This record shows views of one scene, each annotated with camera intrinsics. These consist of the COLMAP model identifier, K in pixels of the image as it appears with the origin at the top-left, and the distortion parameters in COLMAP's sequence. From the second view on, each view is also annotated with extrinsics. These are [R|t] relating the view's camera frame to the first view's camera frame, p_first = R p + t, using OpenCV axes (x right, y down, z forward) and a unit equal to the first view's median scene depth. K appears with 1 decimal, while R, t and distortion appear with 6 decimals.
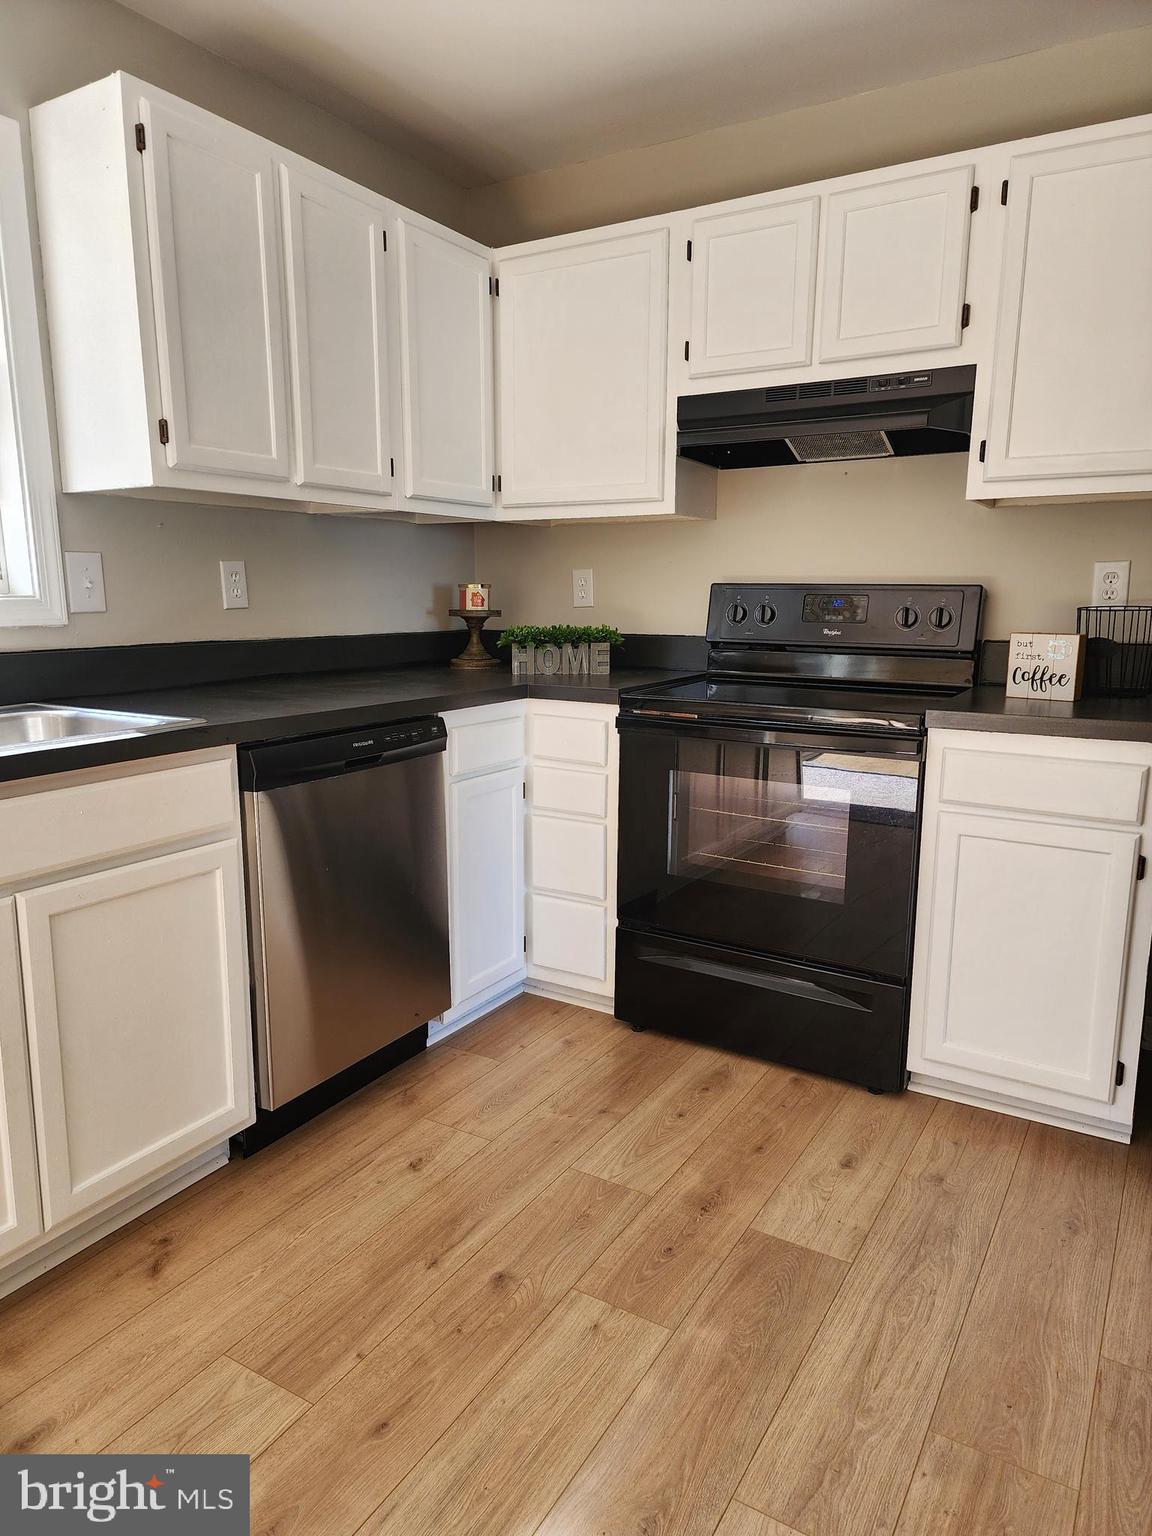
lens RADIAL K [[1032.2, 0, 551.6], [0, 1032.2, 777.1], [0, 0, 1]] dist [0.069178, -0.051886]
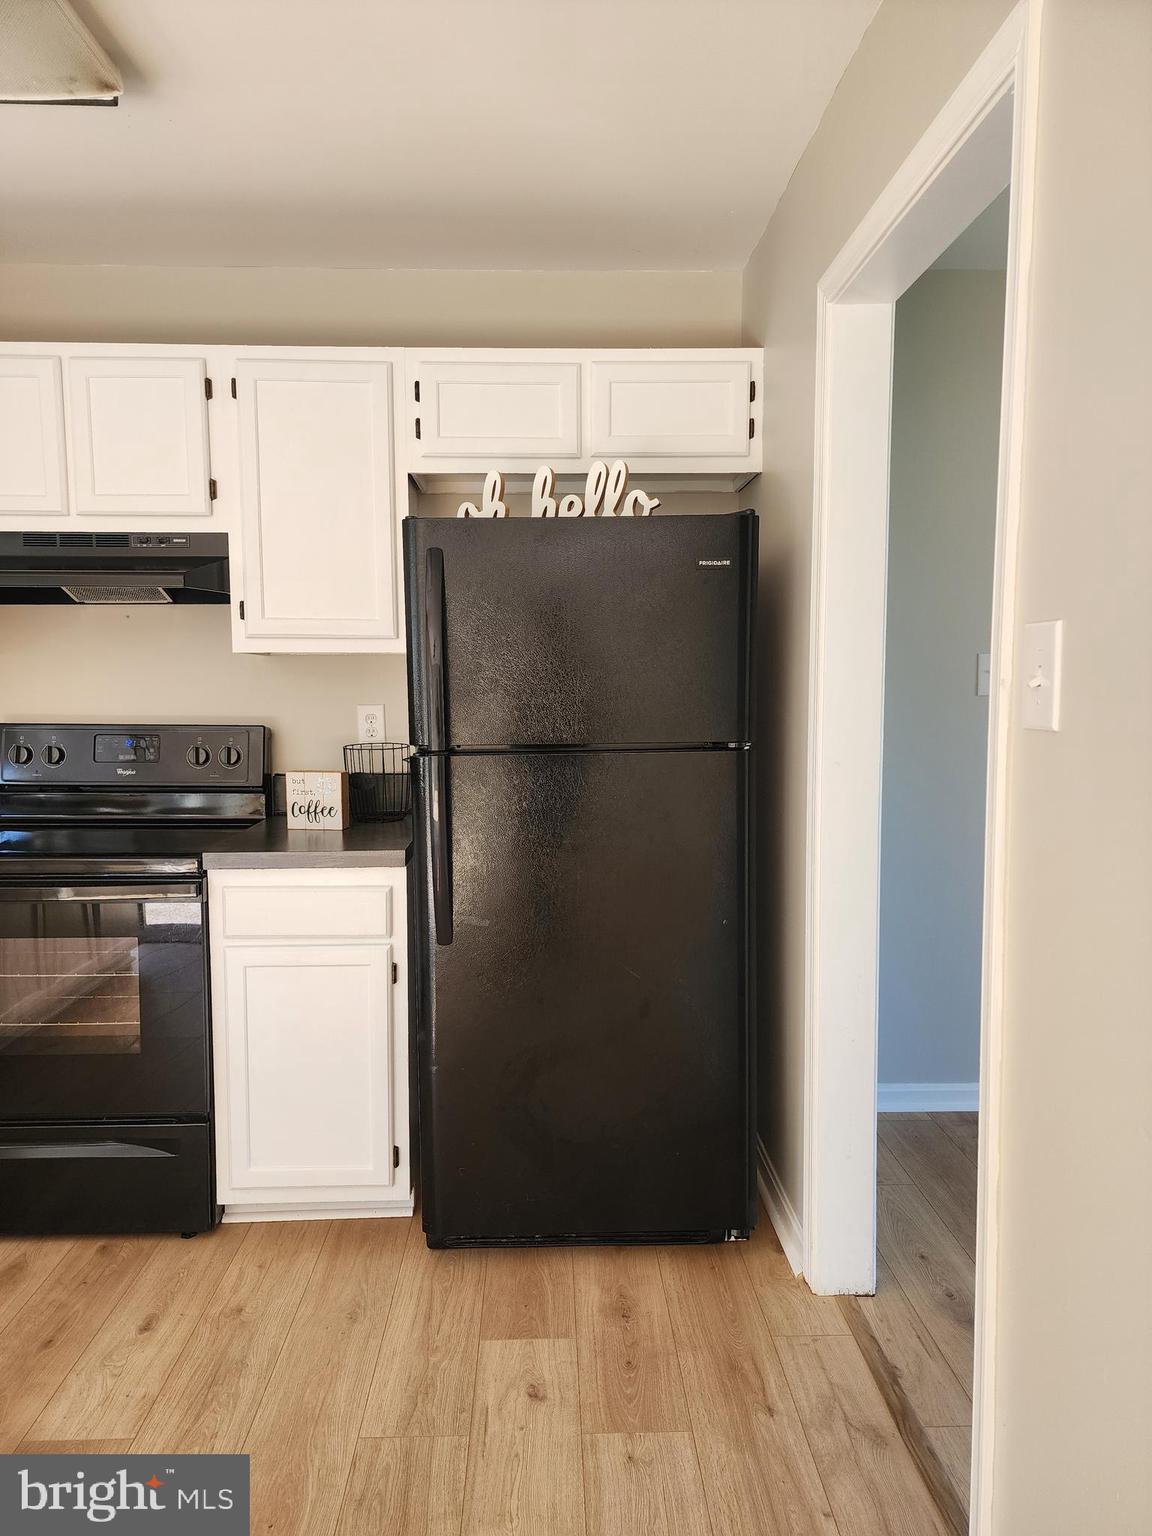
lens RADIAL K [[1032.2, 0, 581.5], [0, 1032.2, 774.0], [0, 0, 1]] dist [0.069178, -0.051886]
pose [[0.834254, -0.055403, 0.548590, 0.099416], [0.103304, 0.993026, -0.056810, -0.041477], [-0.541617, 0.104065, 0.834159, -0.088502]]
